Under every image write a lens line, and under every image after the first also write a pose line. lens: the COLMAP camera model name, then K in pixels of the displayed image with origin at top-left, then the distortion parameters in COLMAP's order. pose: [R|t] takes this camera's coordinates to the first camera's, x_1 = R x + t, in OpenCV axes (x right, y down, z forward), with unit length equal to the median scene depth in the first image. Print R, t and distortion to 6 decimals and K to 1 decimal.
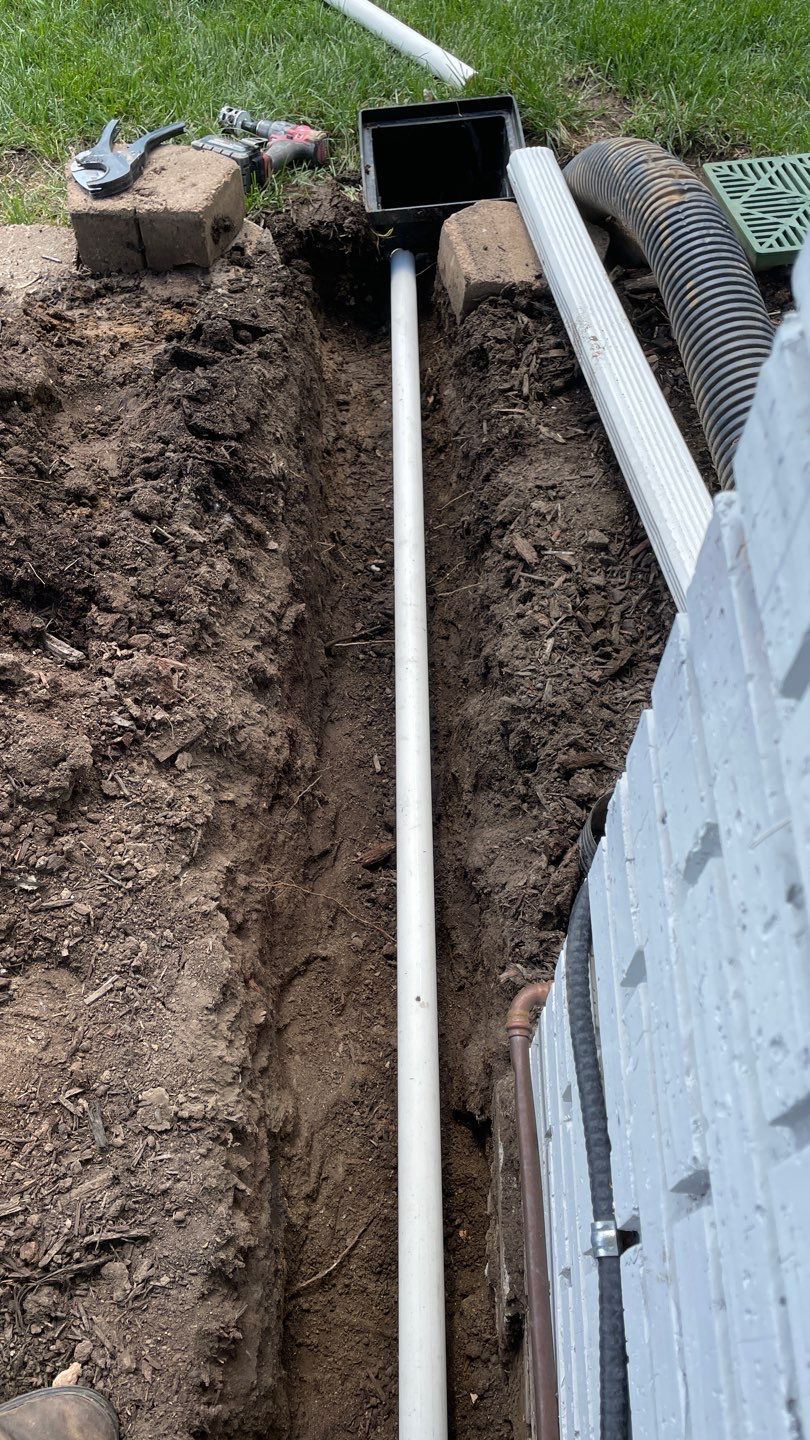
lens RADIAL K [[1082.4, 0, 395.8], [0, 1082.4, 725.8], [0, 0, 1]] dist [0.061204, -0.088260]
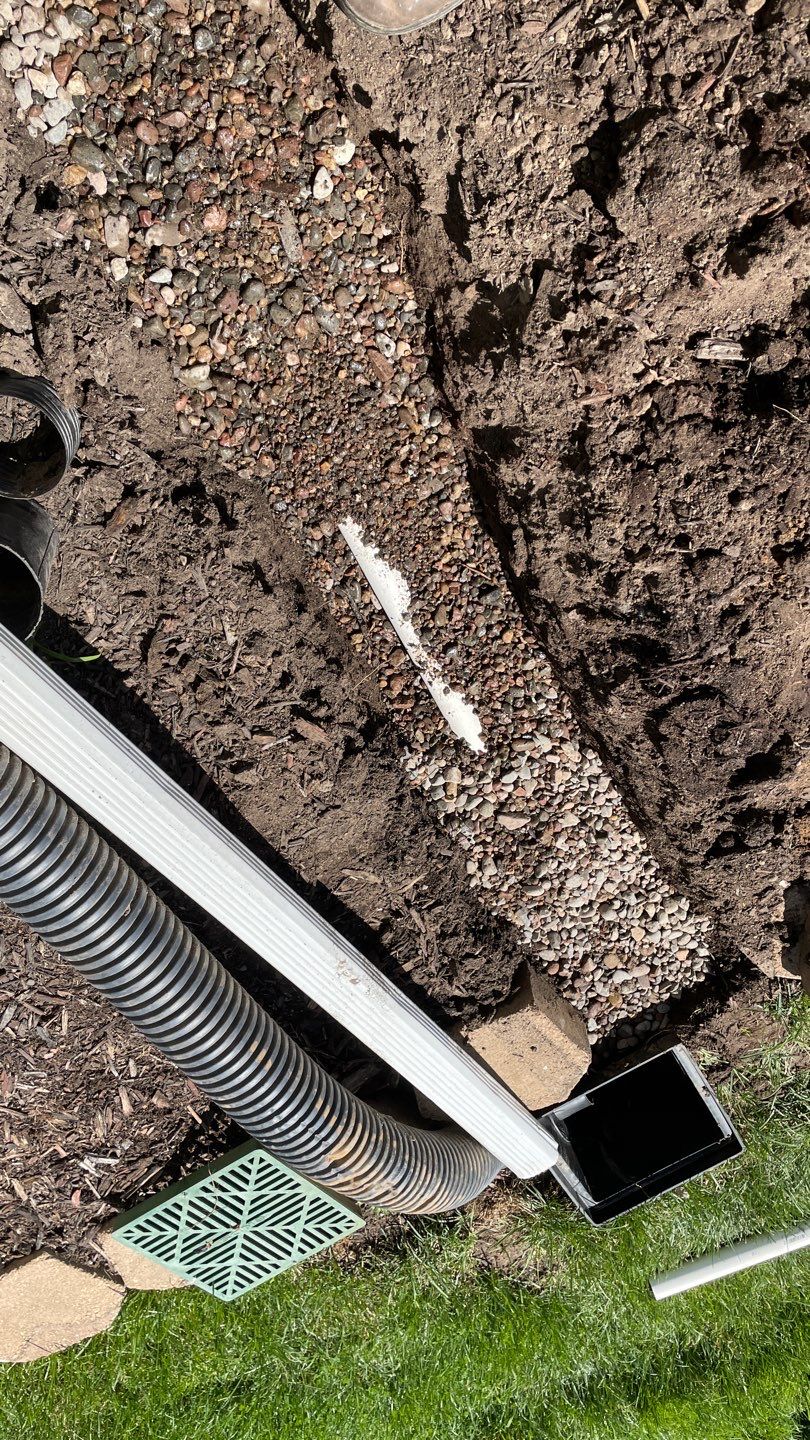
lens RADIAL K [[1082.4, 0, 418.6], [0, 1082.4, 732.9], [0, 0, 1]] dist [0.061204, -0.088260]
pose [[-0.898736, 0.418983, 0.129334, -0.079178], [-0.421214, -0.906895, 0.010937, -0.223471], [0.121875, -0.044648, 0.991541, 0.133622]]
